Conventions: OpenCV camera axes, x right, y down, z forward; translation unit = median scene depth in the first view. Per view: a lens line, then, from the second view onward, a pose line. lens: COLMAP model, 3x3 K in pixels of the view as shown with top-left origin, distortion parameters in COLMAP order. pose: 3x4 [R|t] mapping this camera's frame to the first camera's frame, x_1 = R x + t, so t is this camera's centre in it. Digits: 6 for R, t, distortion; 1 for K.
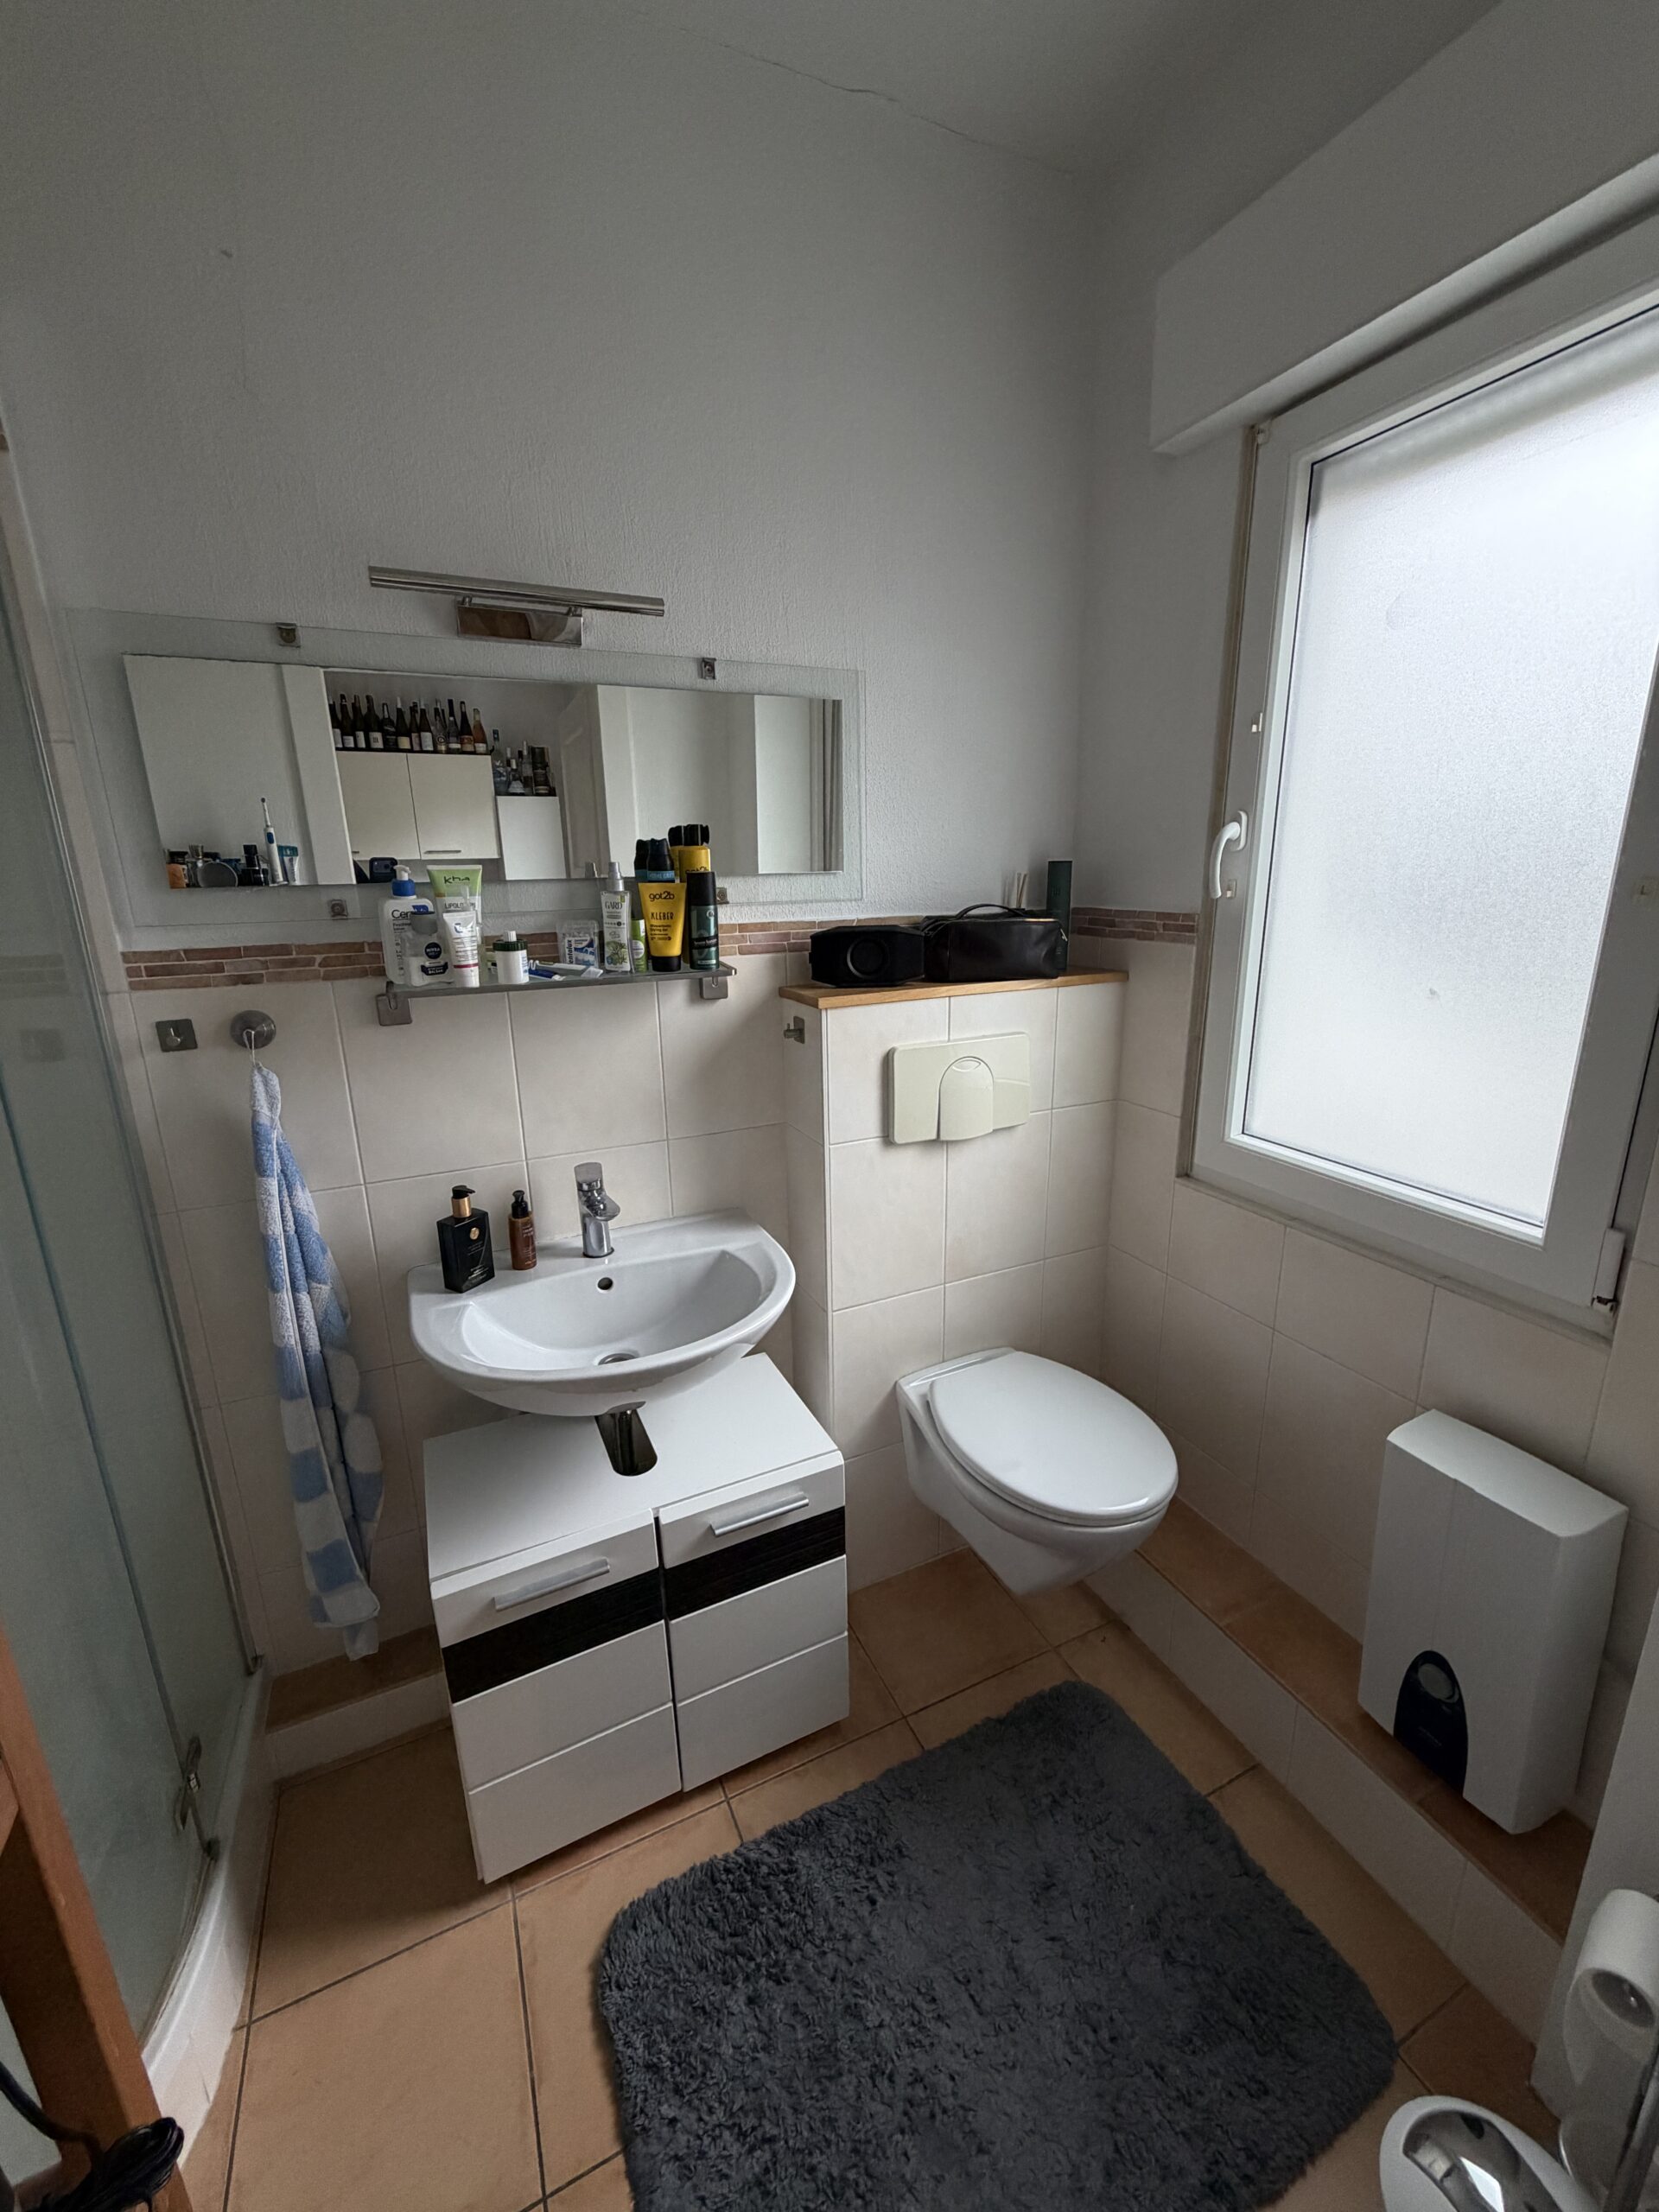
lens RADIAL K [[875.6, 0, 827.2], [0, 875.6, 1097.7], [0, 0, 1]] dist [0.000107, 0.000119]
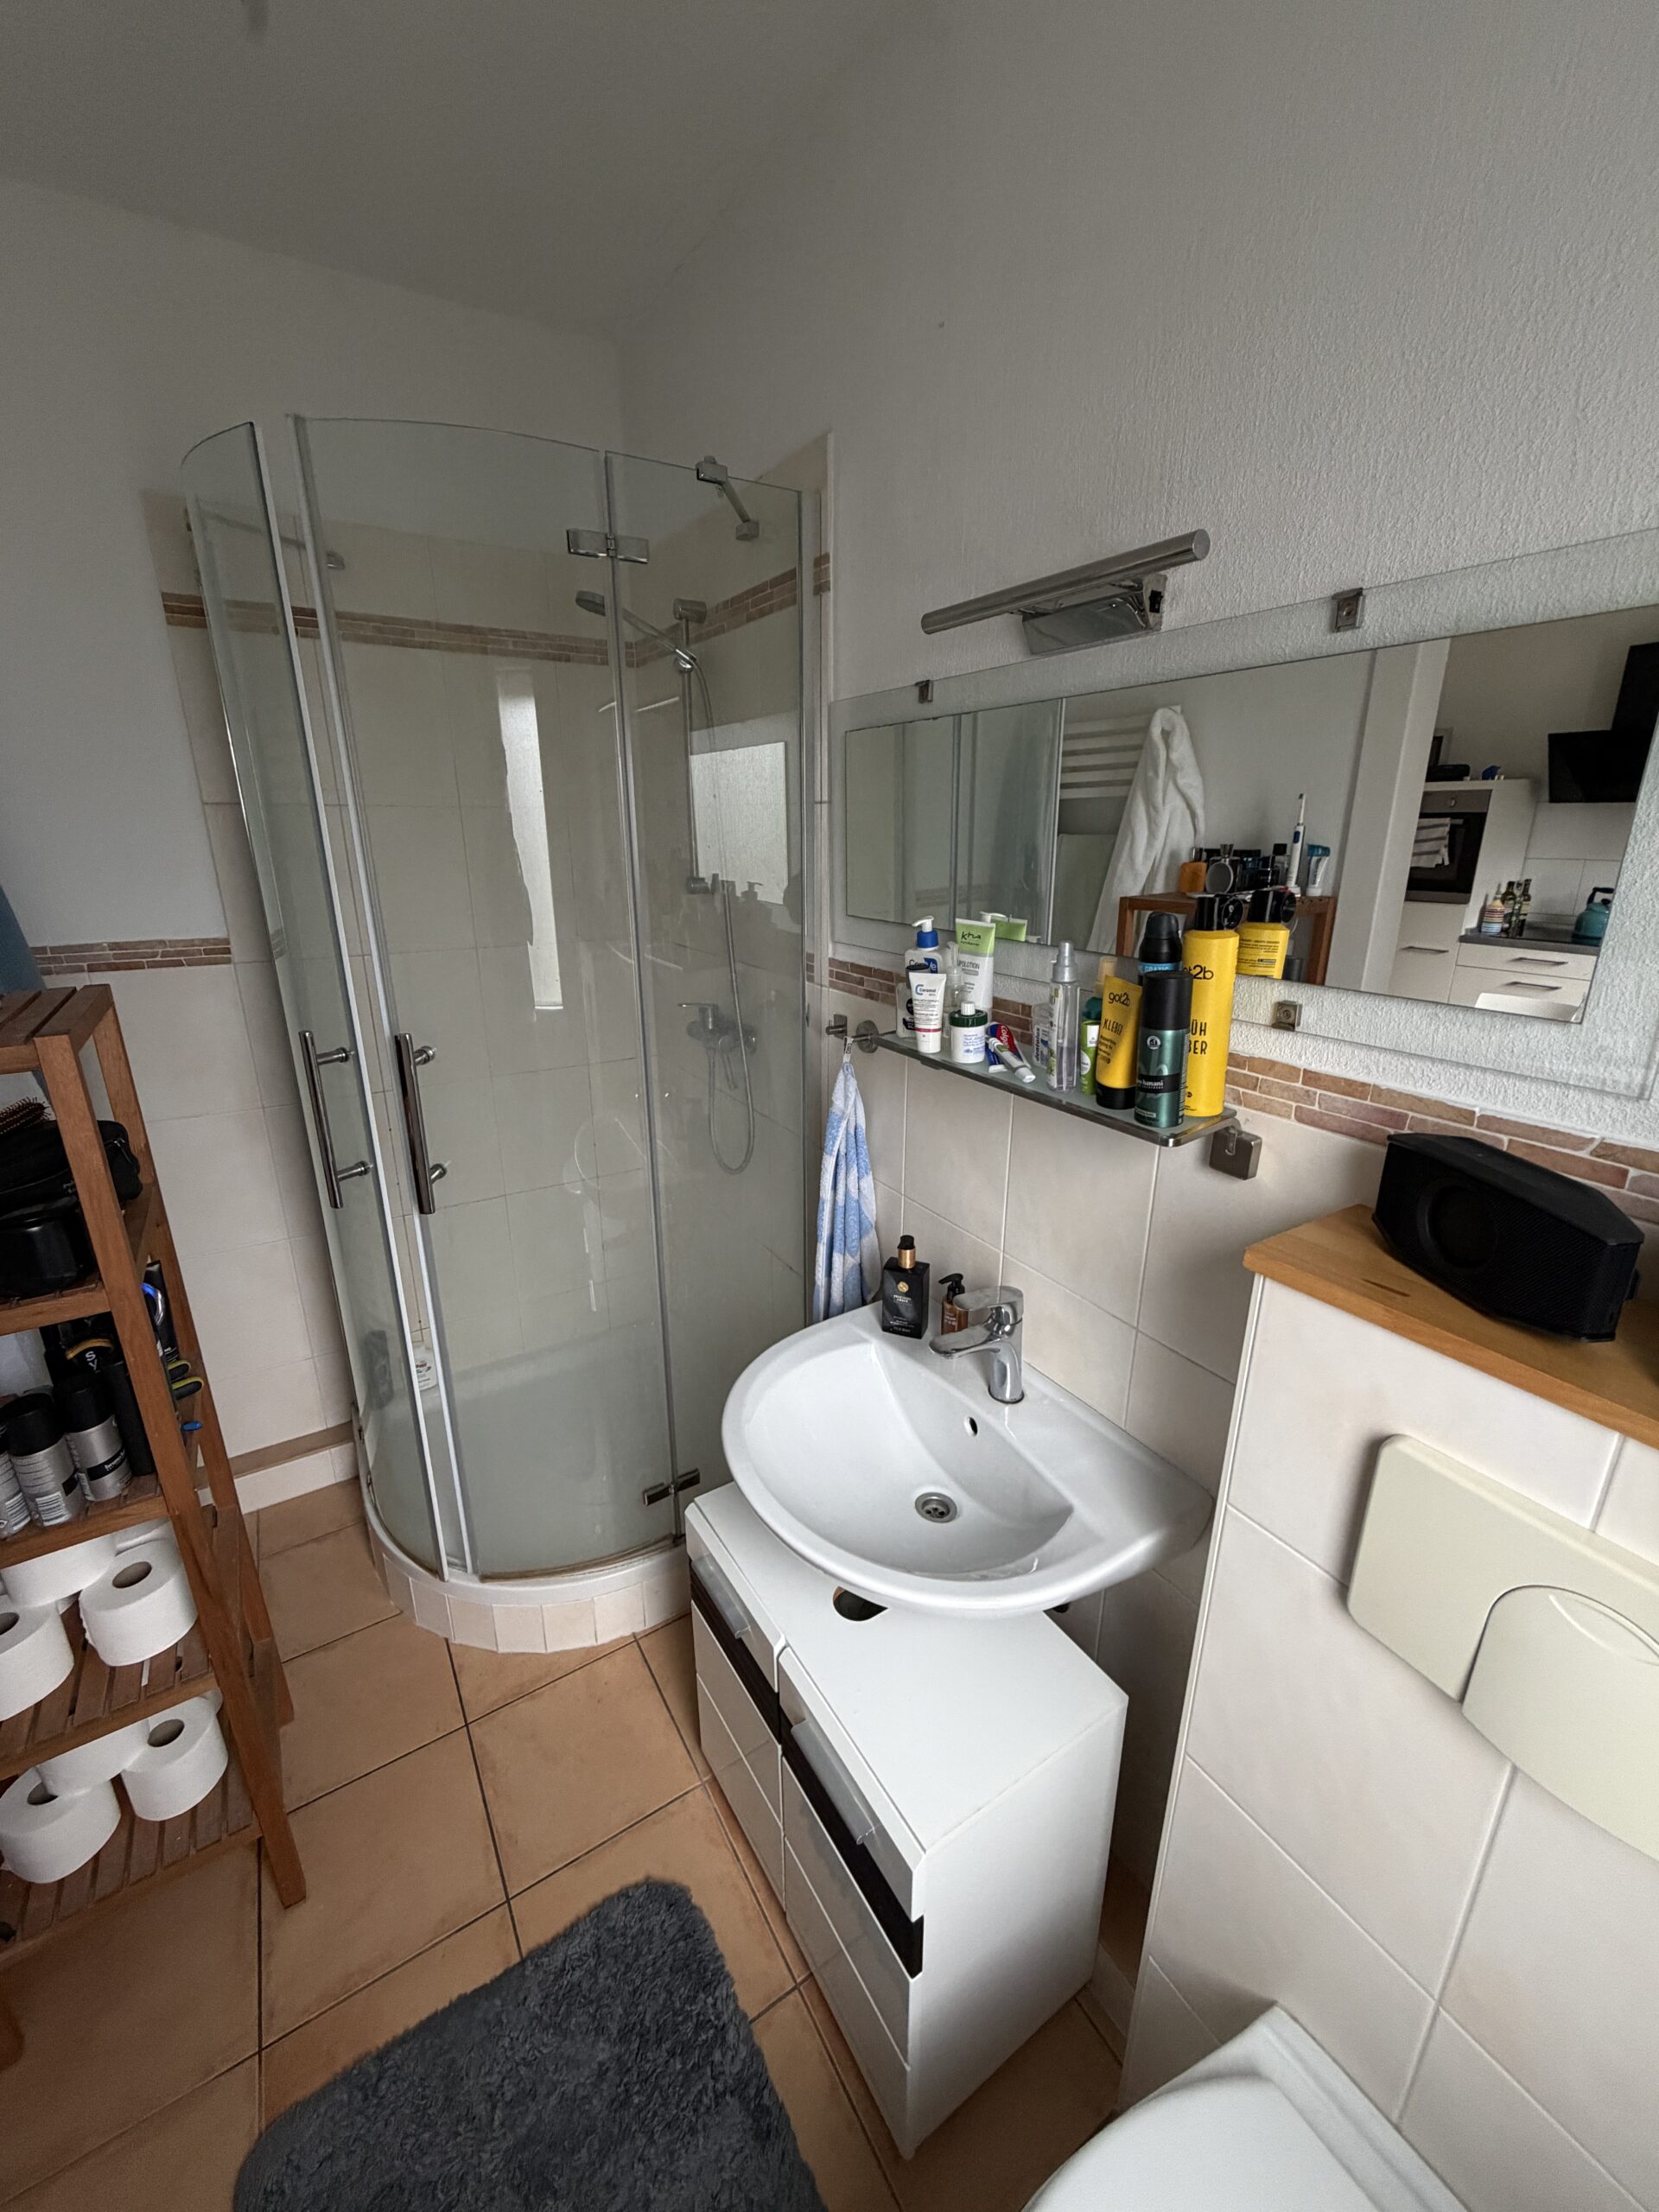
lens RADIAL K [[875.6, 0, 827.2], [0, 875.6, 1097.7], [0, 0, 1]] dist [0.000107, 0.000119]
pose [[0.121573, 0.316334, -0.940826, 0.456169], [-0.253106, 0.926402, 0.278778, -0.301021], [0.959769, 0.204237, 0.192692, 0.694637]]
